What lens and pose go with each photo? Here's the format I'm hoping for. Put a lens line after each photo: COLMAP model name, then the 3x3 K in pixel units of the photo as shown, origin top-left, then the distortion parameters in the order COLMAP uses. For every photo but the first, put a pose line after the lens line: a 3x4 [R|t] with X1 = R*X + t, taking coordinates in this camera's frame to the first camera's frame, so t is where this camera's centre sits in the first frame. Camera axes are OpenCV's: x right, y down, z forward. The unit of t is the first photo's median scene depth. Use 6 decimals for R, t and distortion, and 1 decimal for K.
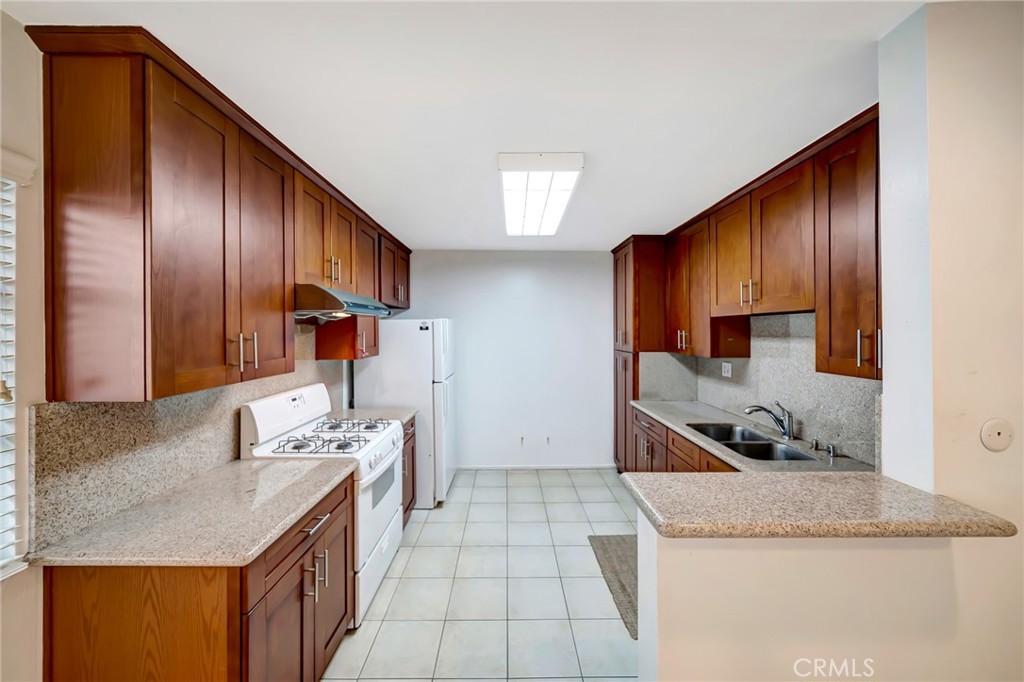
lens RADIAL K [[375.9, 0, 504.8], [0, 375.9, 322.5], [0, 0, 1]] dist [-0.003981, 0.000009]
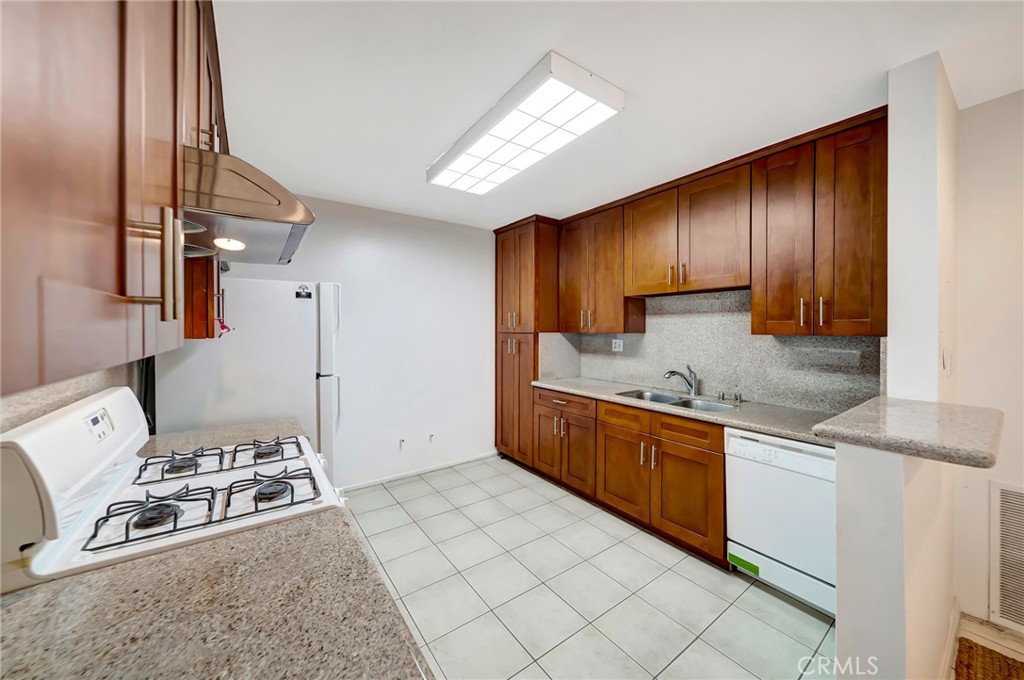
lens RADIAL K [[375.9, 0, 531.2], [0, 375.9, 323.1], [0, 0, 1]] dist [-0.003981, 0.000009]
pose [[0.804479, 0.009477, 0.593906, -0.312560], [-0.016880, 0.999834, 0.006911, 0.059101], [-0.593741, -0.015584, 0.804505, 0.261294]]
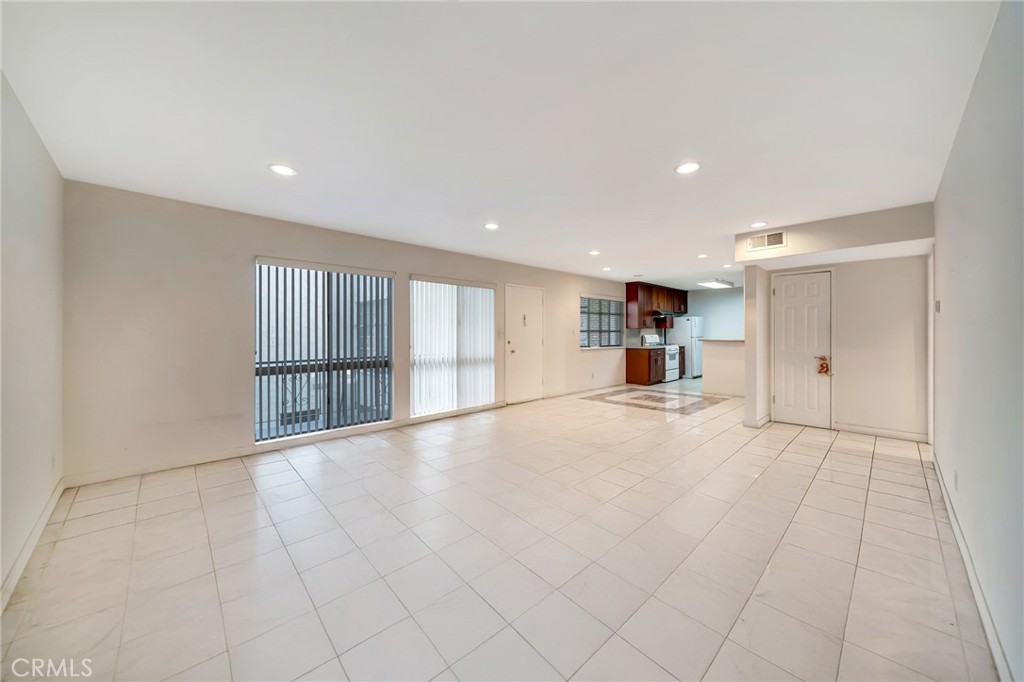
lens RADIAL K [[375.9, 0, 513.9], [0, 375.9, 336.0], [0, 0, 1]] dist [-0.003981, 0.000009]
pose [[0.709541, 0.003741, -0.704655, 1.012585], [0.021768, 0.999392, 0.027224, 0.036014], [0.704328, -0.034656, 0.709028, -2.367469]]
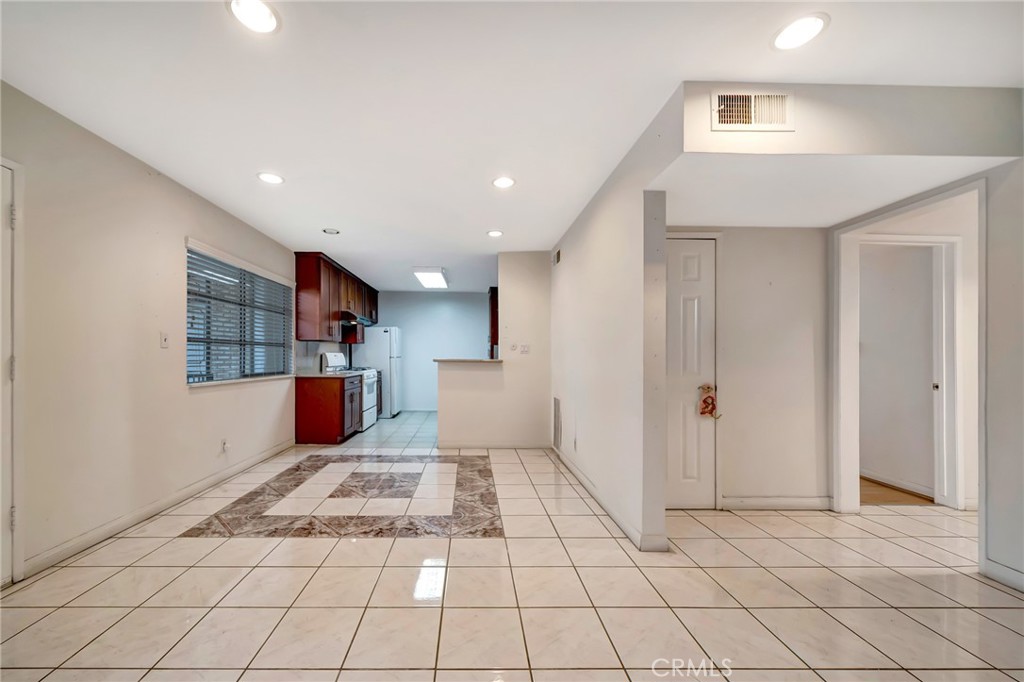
lens RADIAL K [[382.9, 0, 482.8], [0, 382.9, 353.9], [0, 0, 1]] dist [0.003186, 0.000030]
pose [[0.998969, 0.002177, 0.045345, 0.245652], [-0.003170, 0.999757, 0.021835, 0.098425], [-0.045286, -0.021956, 0.998733, -1.246213]]
